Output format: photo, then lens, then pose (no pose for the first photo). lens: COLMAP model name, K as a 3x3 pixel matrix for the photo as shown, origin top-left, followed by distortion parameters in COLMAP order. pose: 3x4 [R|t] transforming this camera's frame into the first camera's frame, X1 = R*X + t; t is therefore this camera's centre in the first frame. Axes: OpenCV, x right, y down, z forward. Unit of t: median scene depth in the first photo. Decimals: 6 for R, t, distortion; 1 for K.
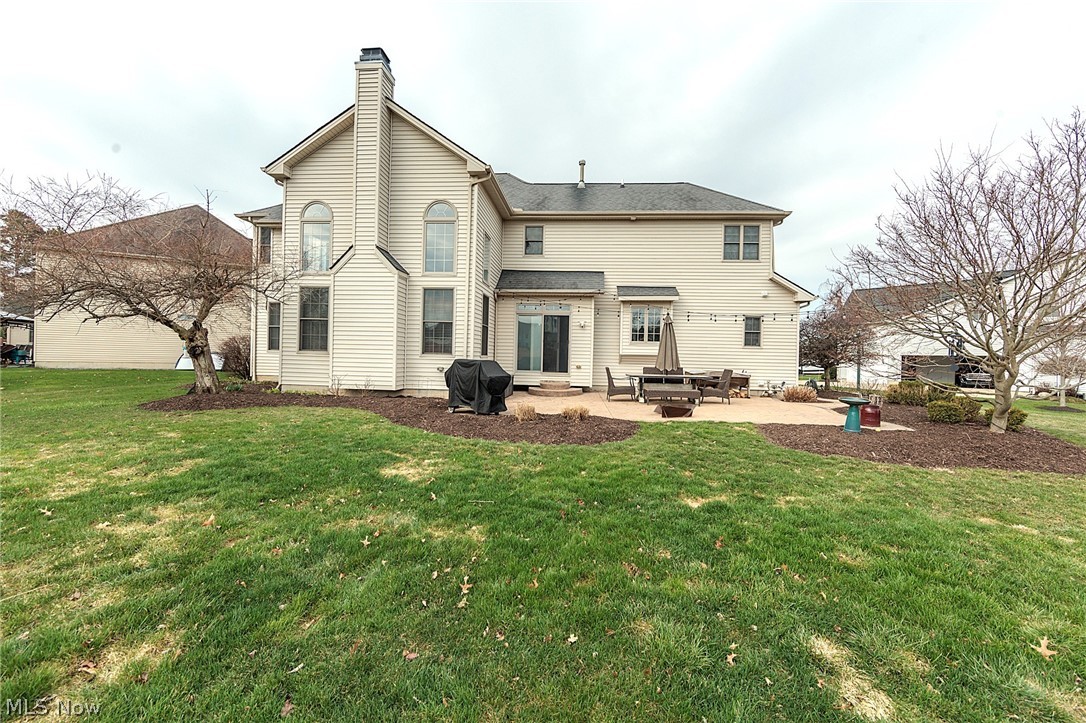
lens RADIAL K [[423.3, 0, 544.0], [0, 423.3, 356.1], [0, 0, 1]] dist [-0.000045, -0.000146]
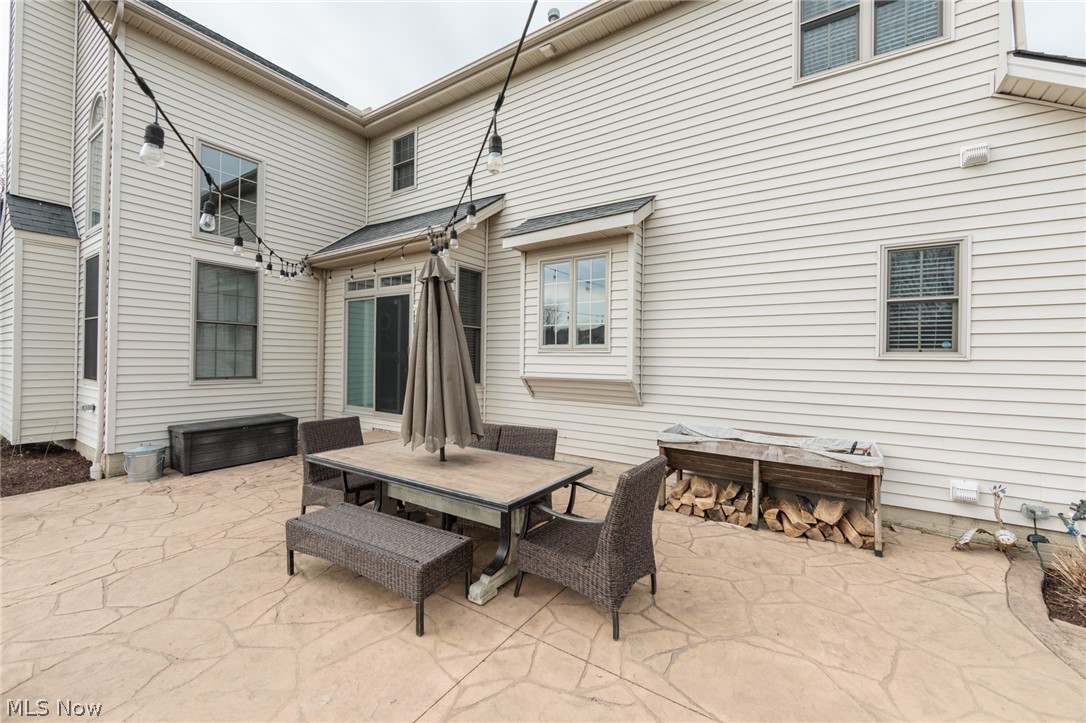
lens RADIAL K [[433.4, 0, 542.7], [0, 433.4, 354.0], [0, 0, 1]] dist [-0.001441, -0.000461]
pose [[0.876469, -0.015075, -0.481223, 0.411410], [0.006545, 0.999790, -0.019400, -0.018105], [0.481414, 0.013854, 0.876384, 0.633519]]
